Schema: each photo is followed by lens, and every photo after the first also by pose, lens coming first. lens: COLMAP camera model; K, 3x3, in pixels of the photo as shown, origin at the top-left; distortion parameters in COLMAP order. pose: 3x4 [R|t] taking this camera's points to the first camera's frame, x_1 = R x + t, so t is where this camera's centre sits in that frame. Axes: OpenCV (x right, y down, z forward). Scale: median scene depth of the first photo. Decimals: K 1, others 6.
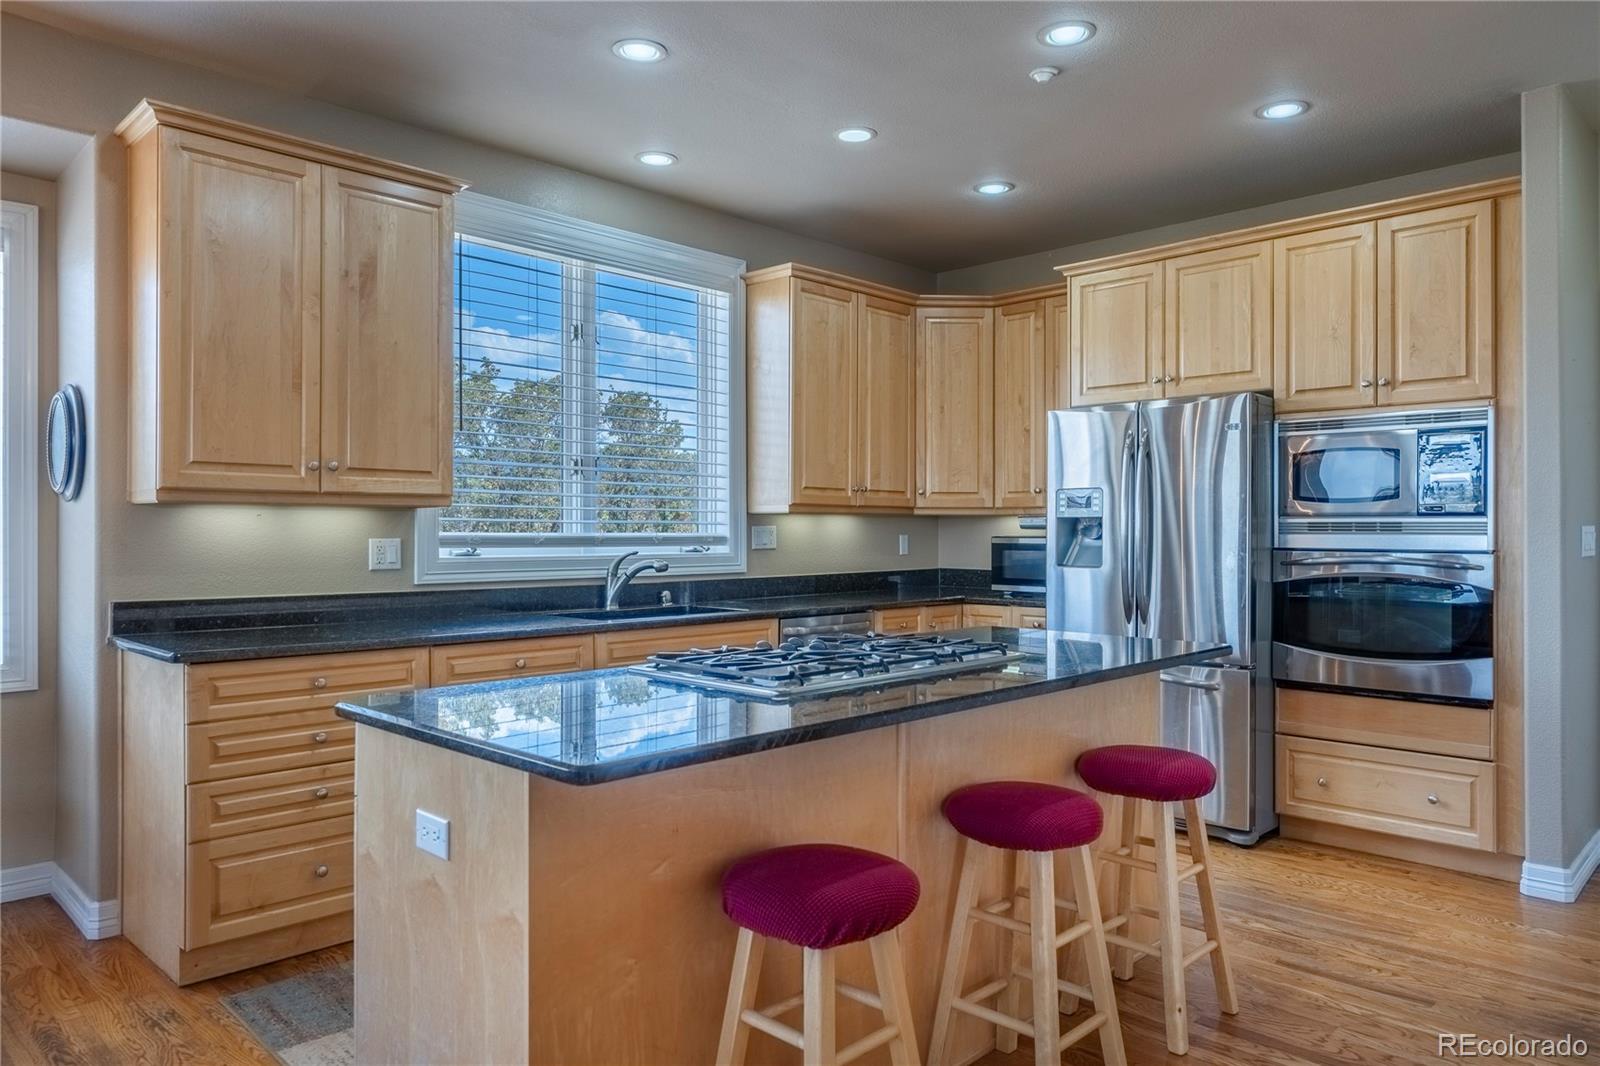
lens RADIAL K [[1052.1, 0, 809.6], [0, 1052.1, 522.5], [0, 0, 1]] dist [-0.000573, -0.000576]
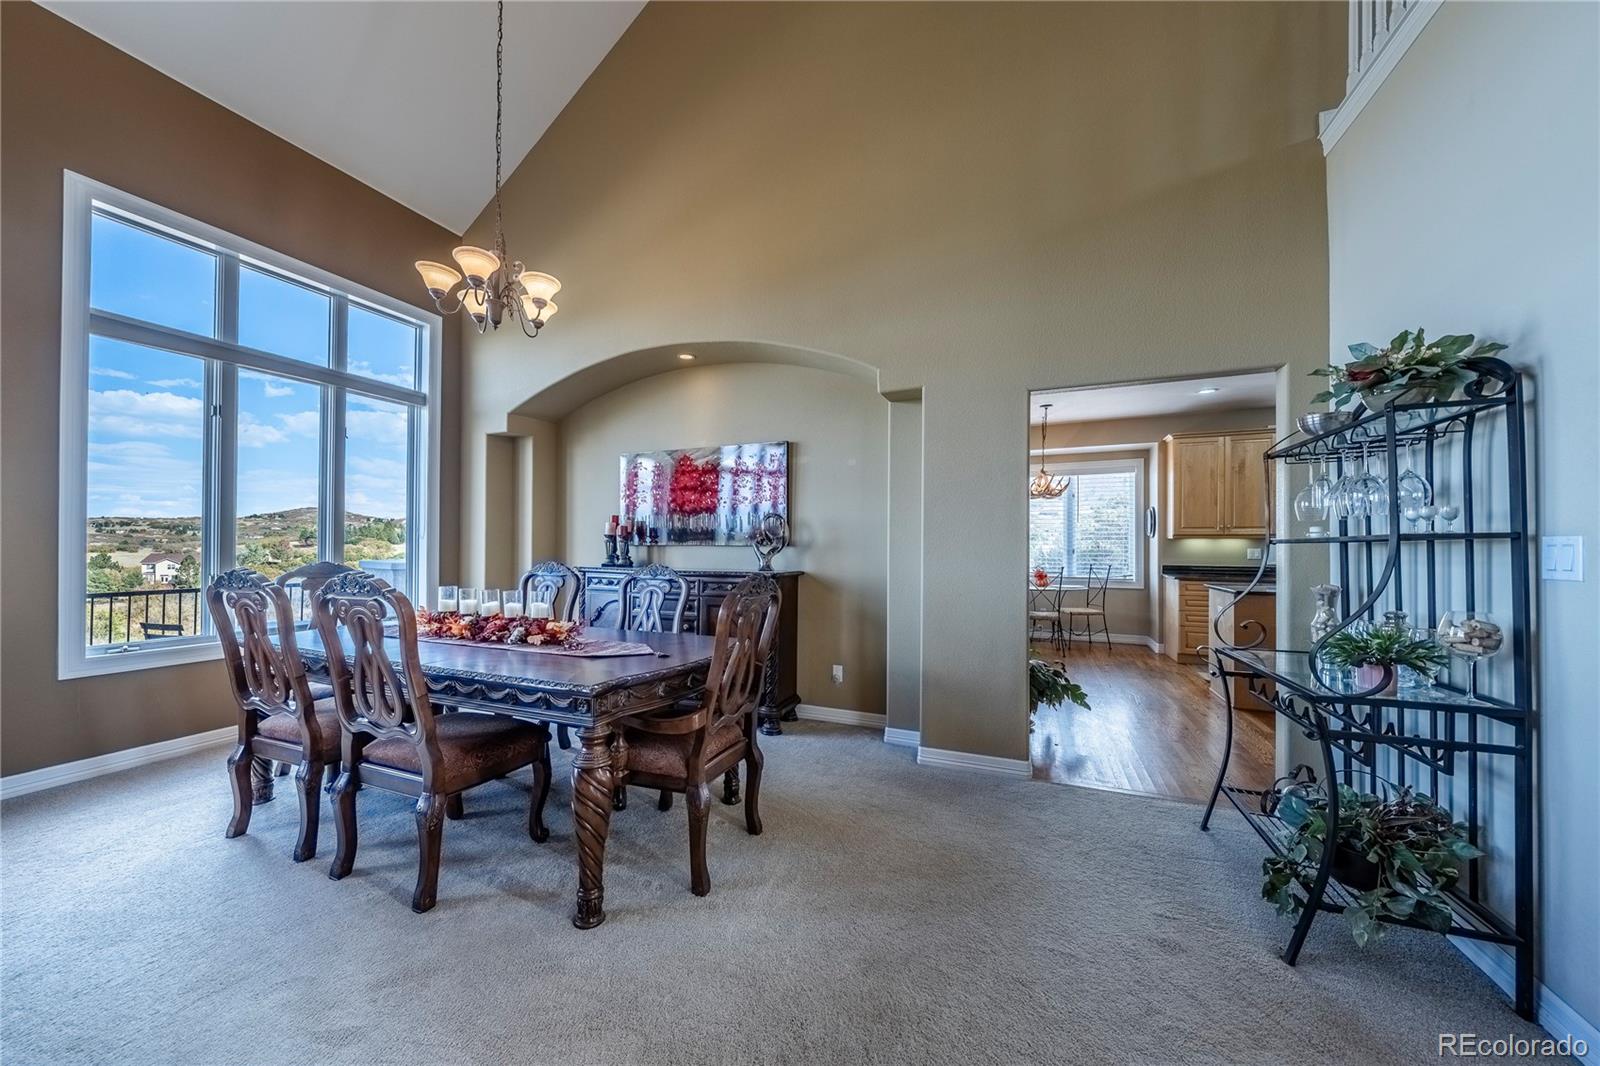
lens RADIAL K [[541.7, 0, 798.4], [0, 541.7, 542.4], [0, 0, 1]] dist [-0.002595, 0.000254]
pose [[0.353839, -0.001915, -0.935304, 0.695985], [-0.002052, 0.999994, -0.002824, 0.004079], [0.935304, 0.002918, 0.353833, -0.913485]]
